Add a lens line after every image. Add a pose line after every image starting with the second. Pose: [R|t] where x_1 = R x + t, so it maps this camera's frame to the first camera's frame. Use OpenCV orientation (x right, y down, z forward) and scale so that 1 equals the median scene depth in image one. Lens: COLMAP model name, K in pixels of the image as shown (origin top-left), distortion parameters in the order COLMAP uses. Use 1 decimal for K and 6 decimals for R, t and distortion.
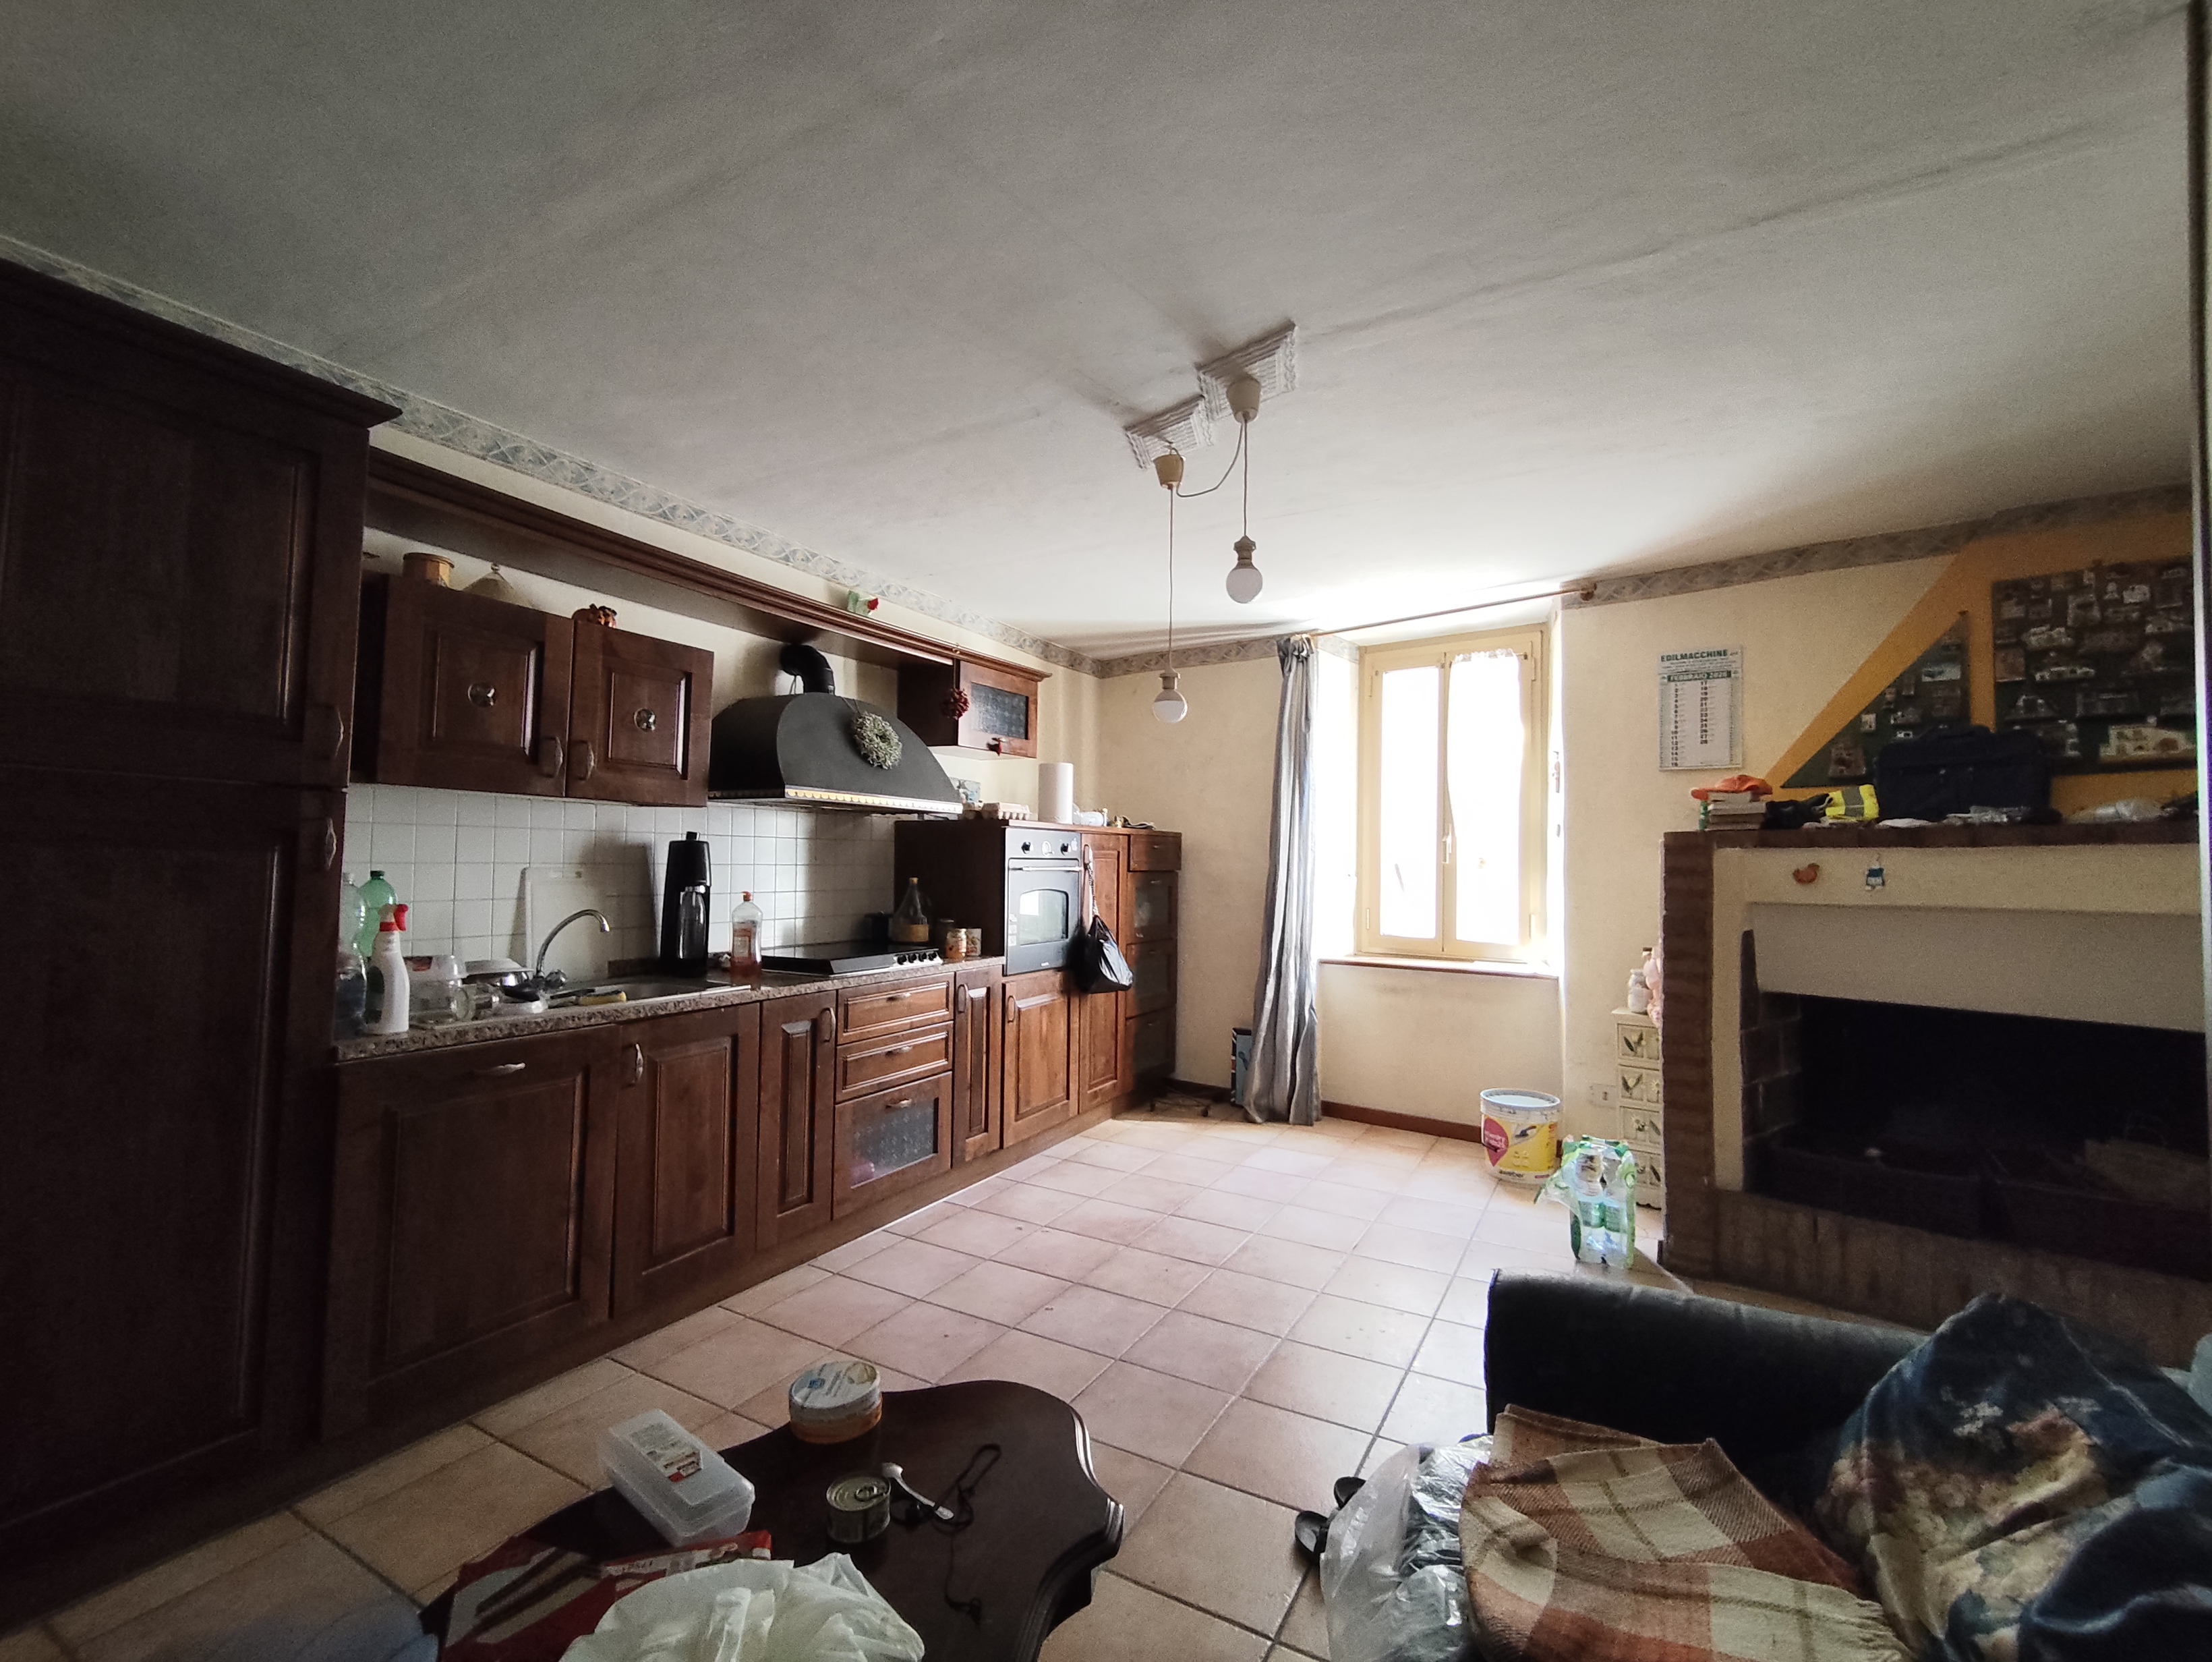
lens RADIAL K [[965.9, 0, 1113.7], [0, 965.9, 822.9], [0, 0, 1]] dist [0.001497, -0.004587]
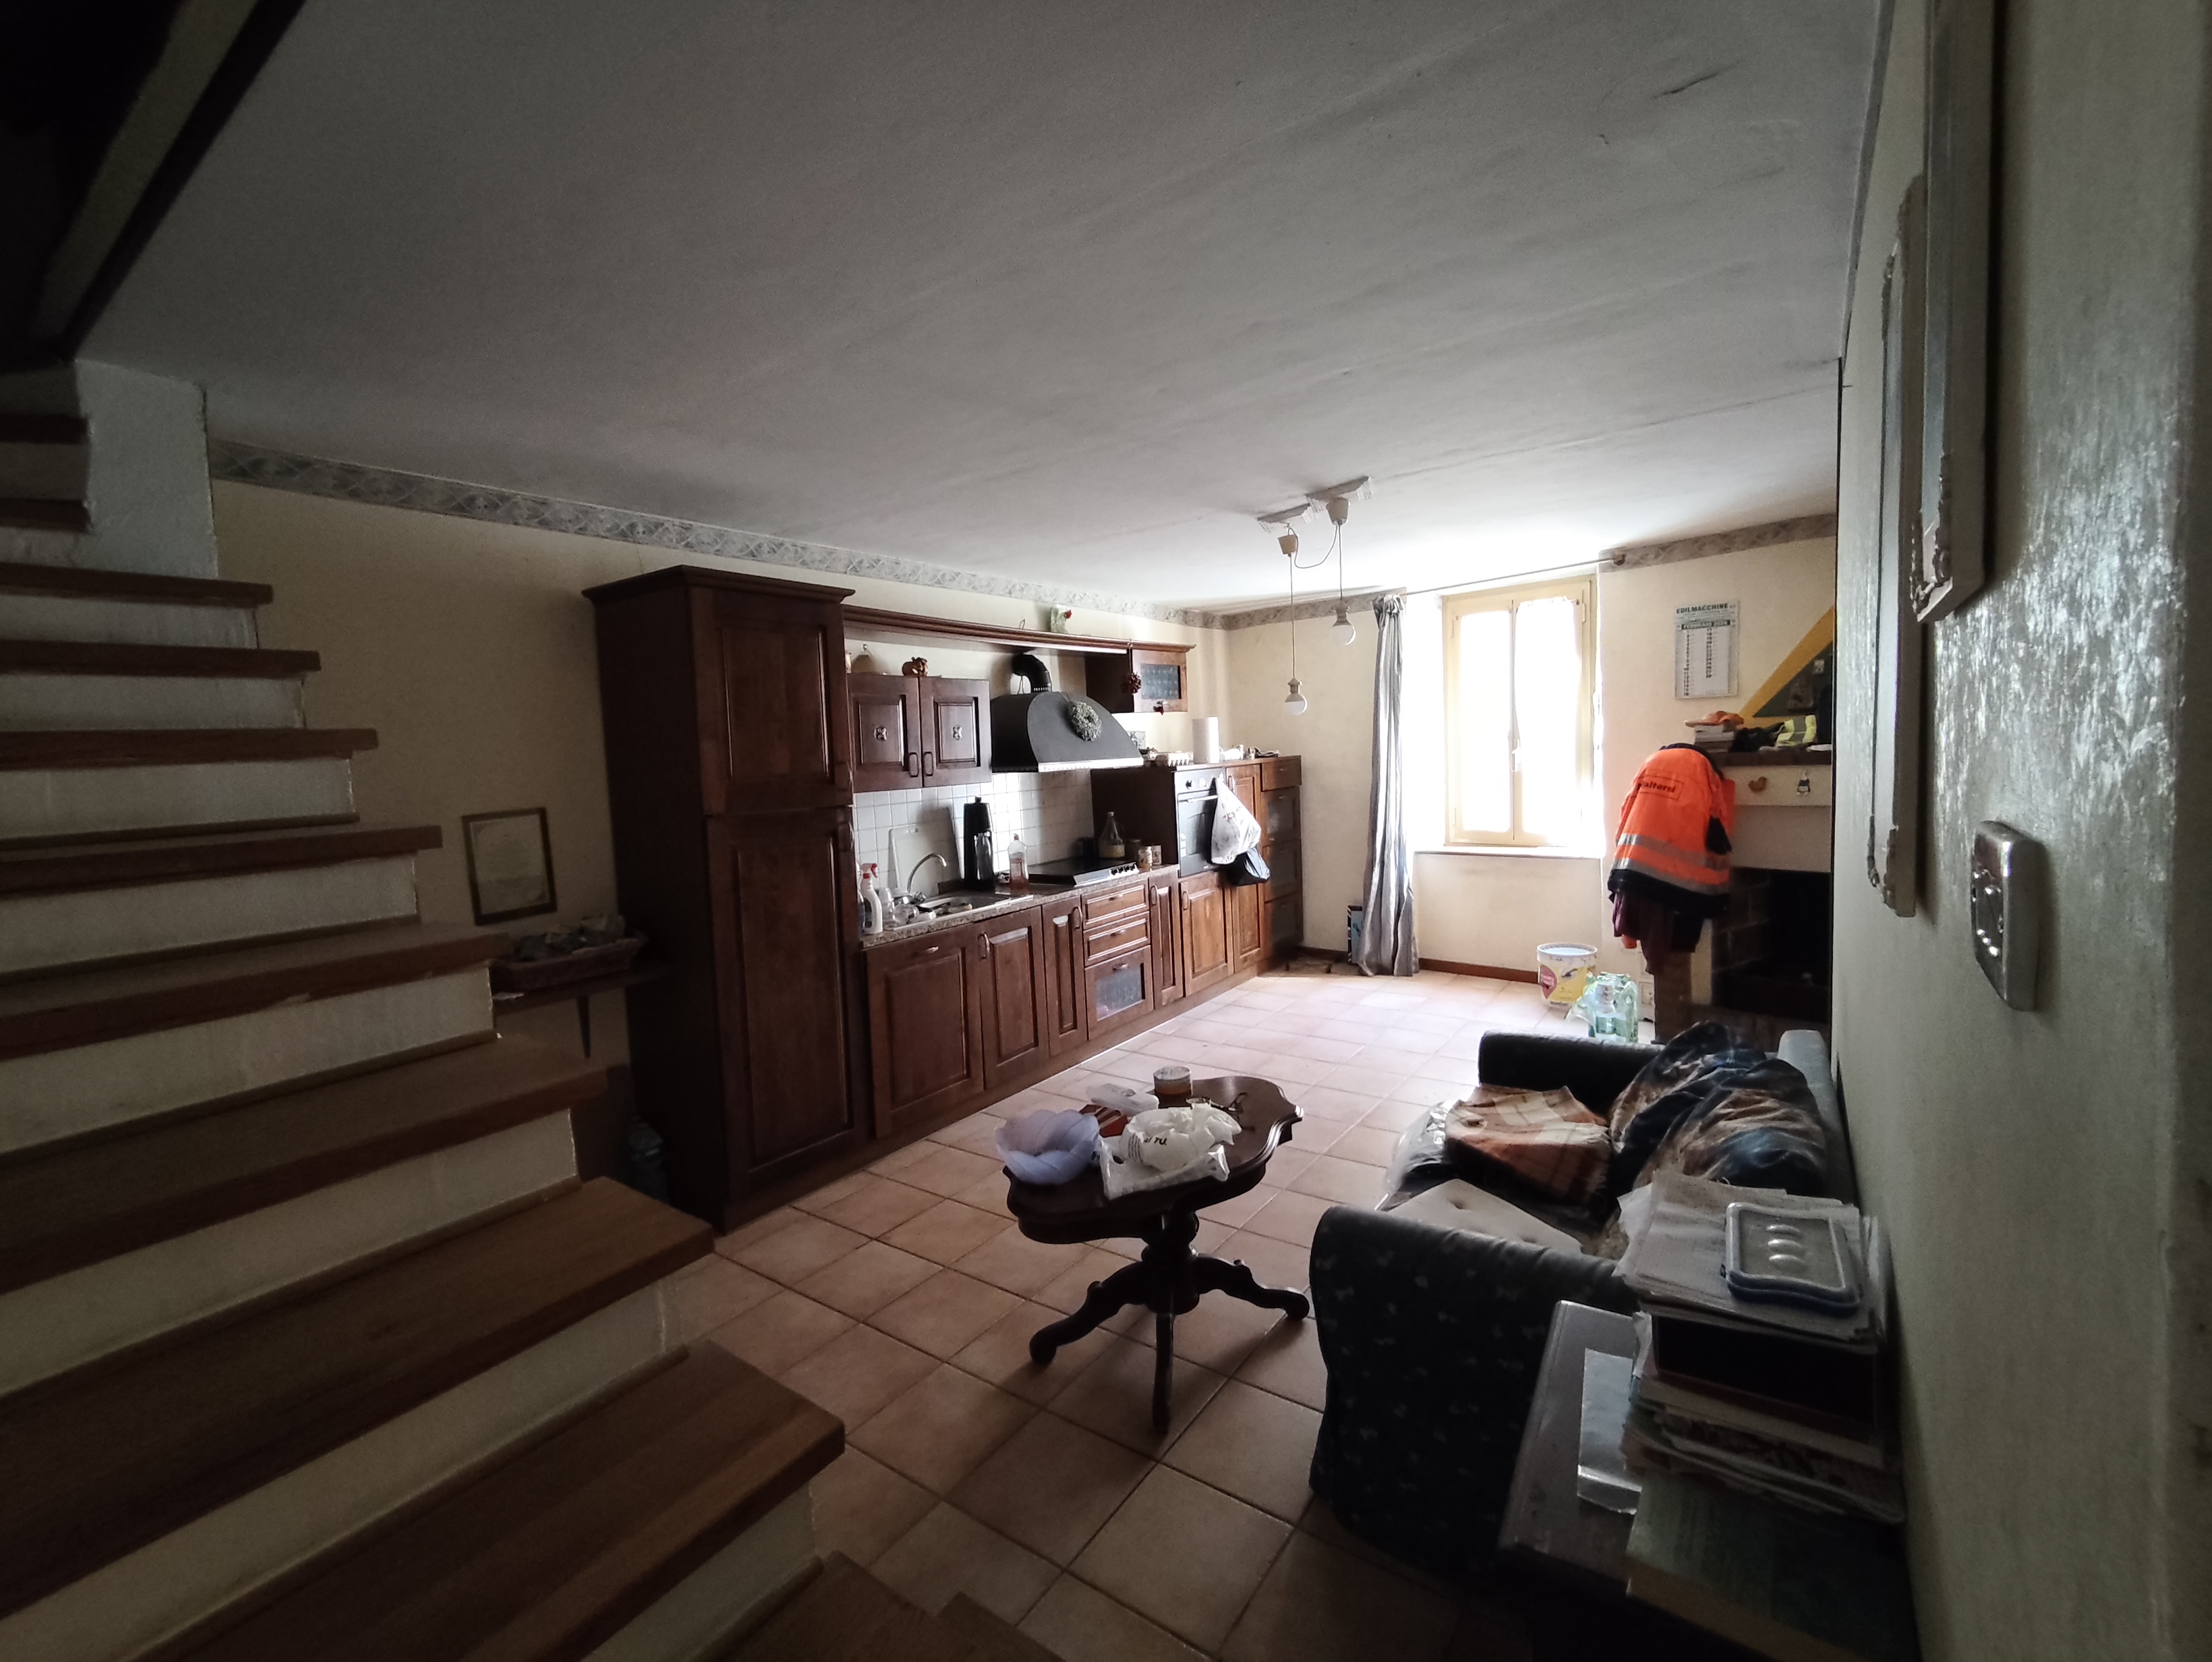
lens RADIAL K [[964.5, 0, 1111.1], [0, 964.5, 827.6], [0, 0, 1]] dist [-0.013440, -0.000202]
pose [[0.991552, -0.050616, -0.119425, -0.041103], [0.065392, 0.990219, 0.123248, -0.093485], [0.112019, -0.130016, 0.985164, -0.383778]]
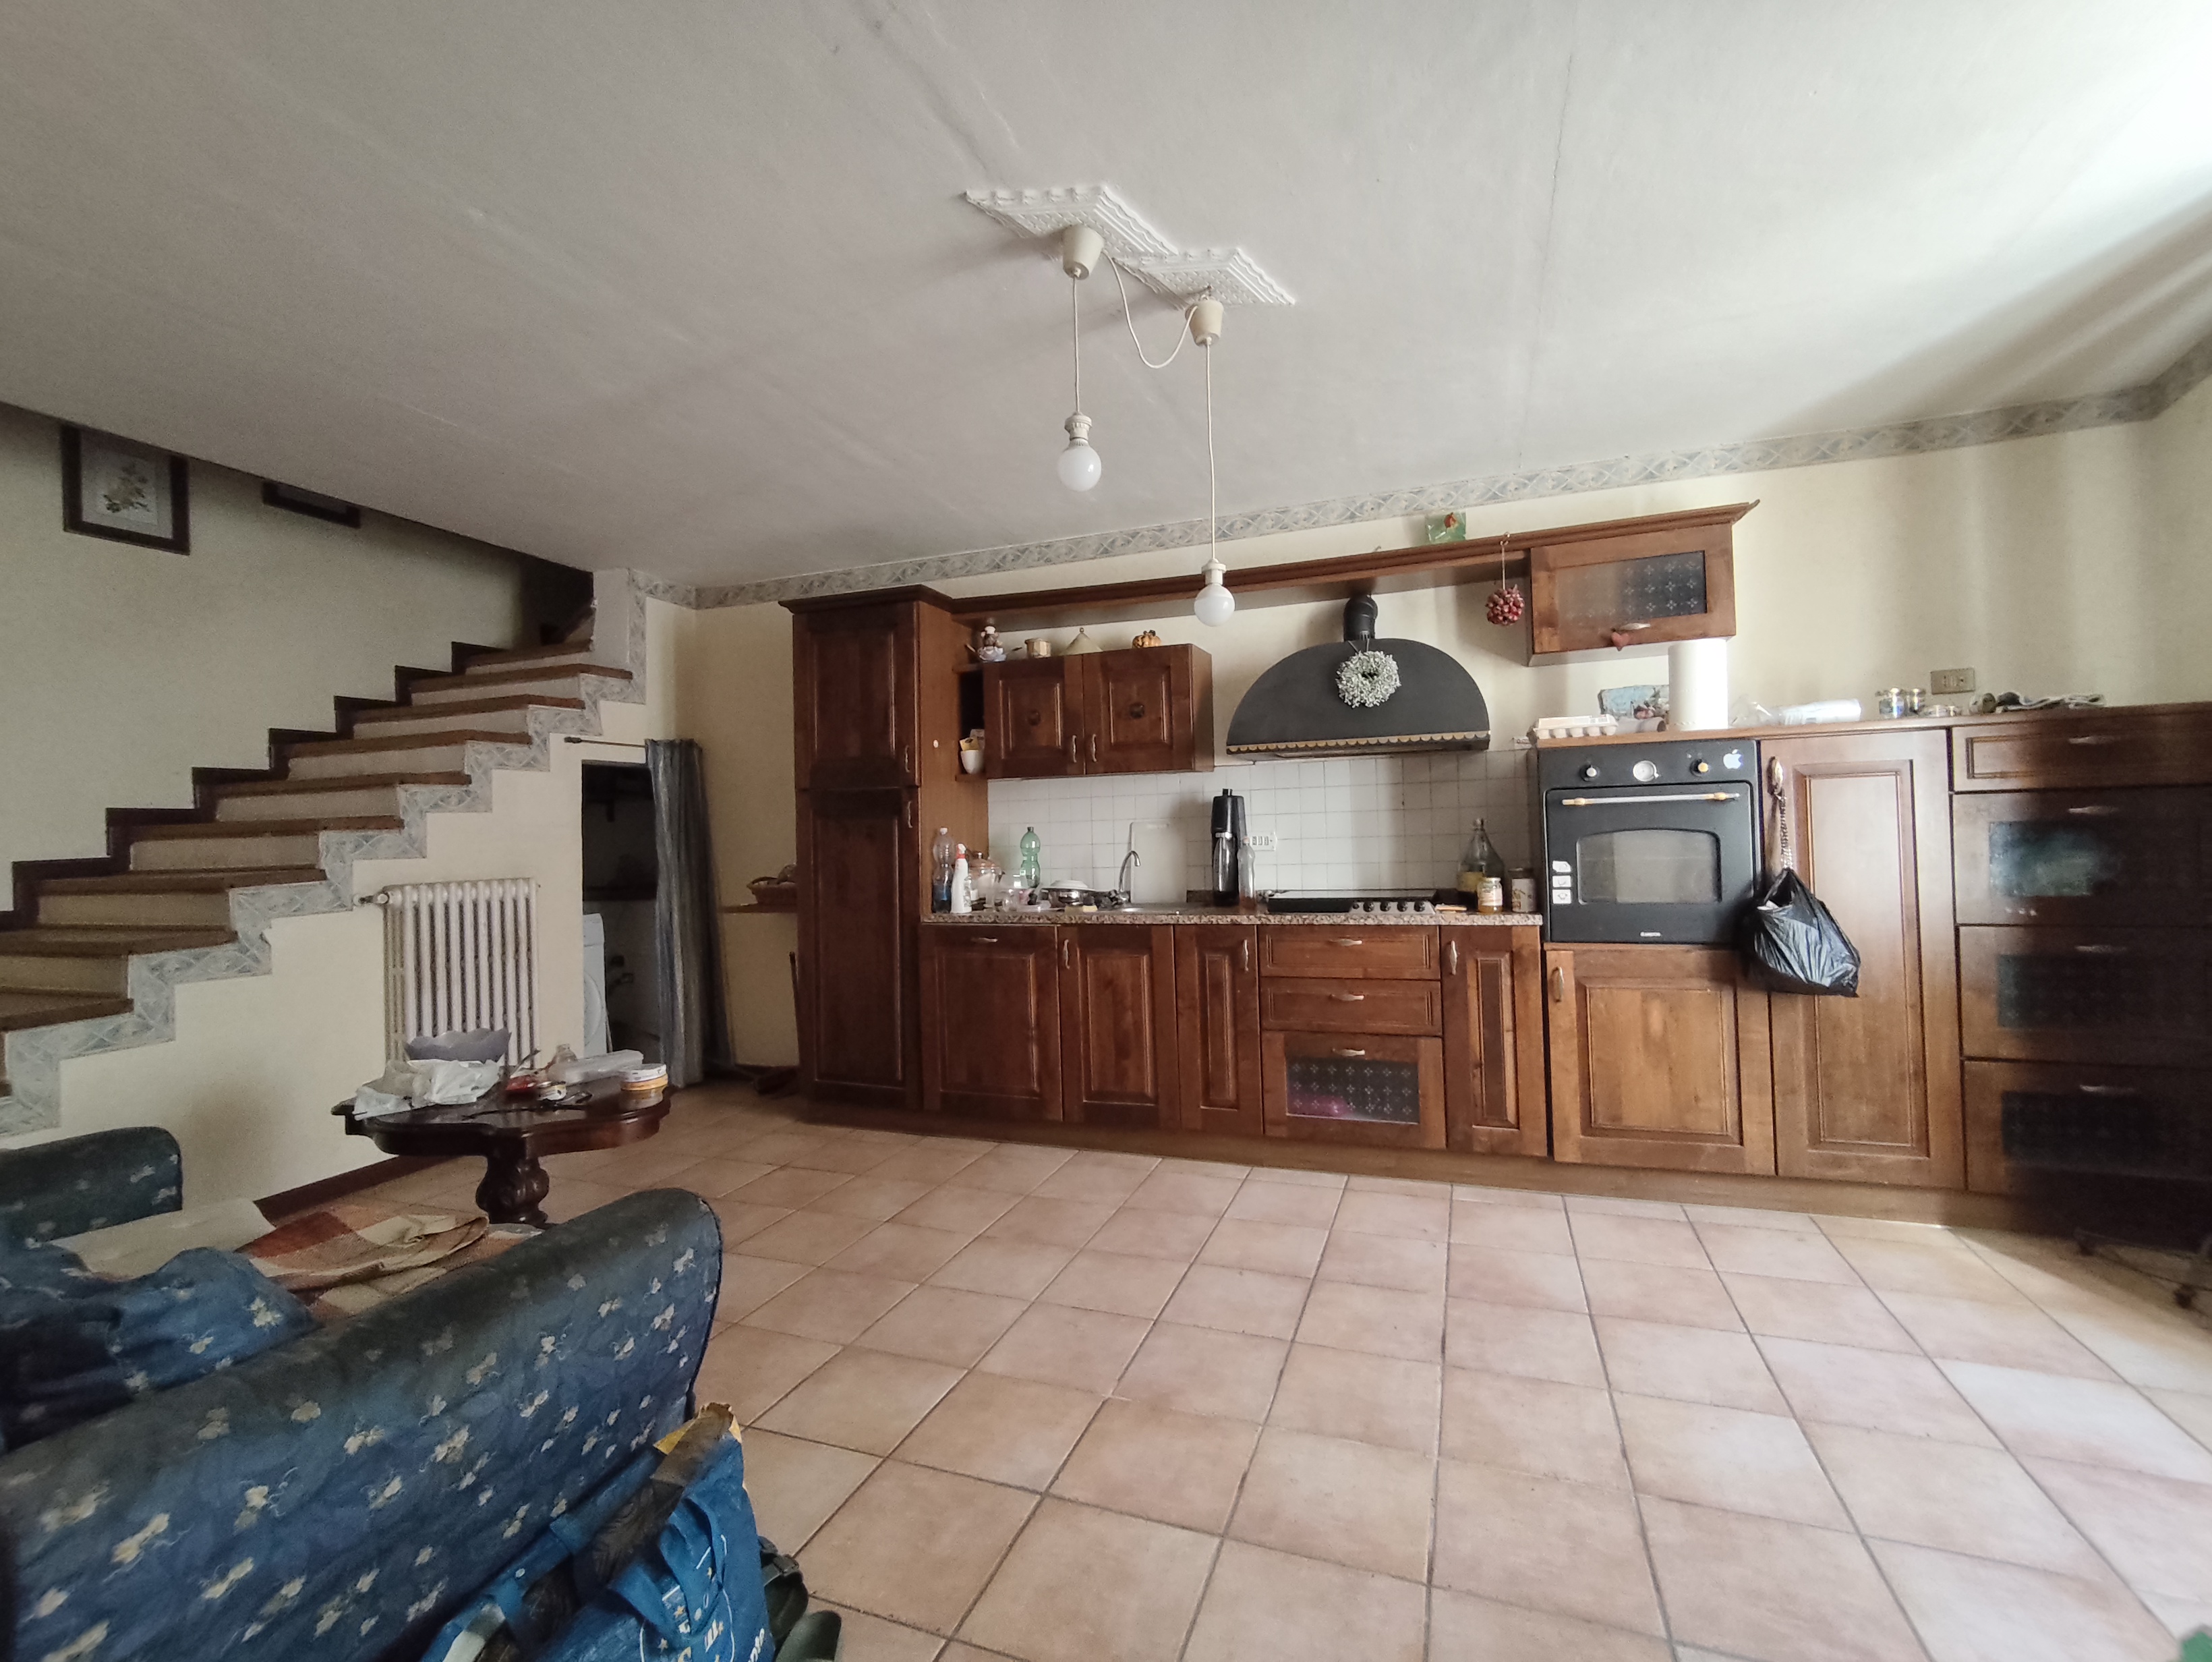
lens RADIAL K [[965.9, 0, 1113.7], [0, 965.9, 822.9], [0, 0, 1]] dist [0.001497, -0.004587]
pose [[0.147259, -0.033219, -0.988540, 0.612272], [0.070878, 0.997221, -0.022953, 0.057401], [0.986555, -0.066686, 0.149205, 0.548606]]
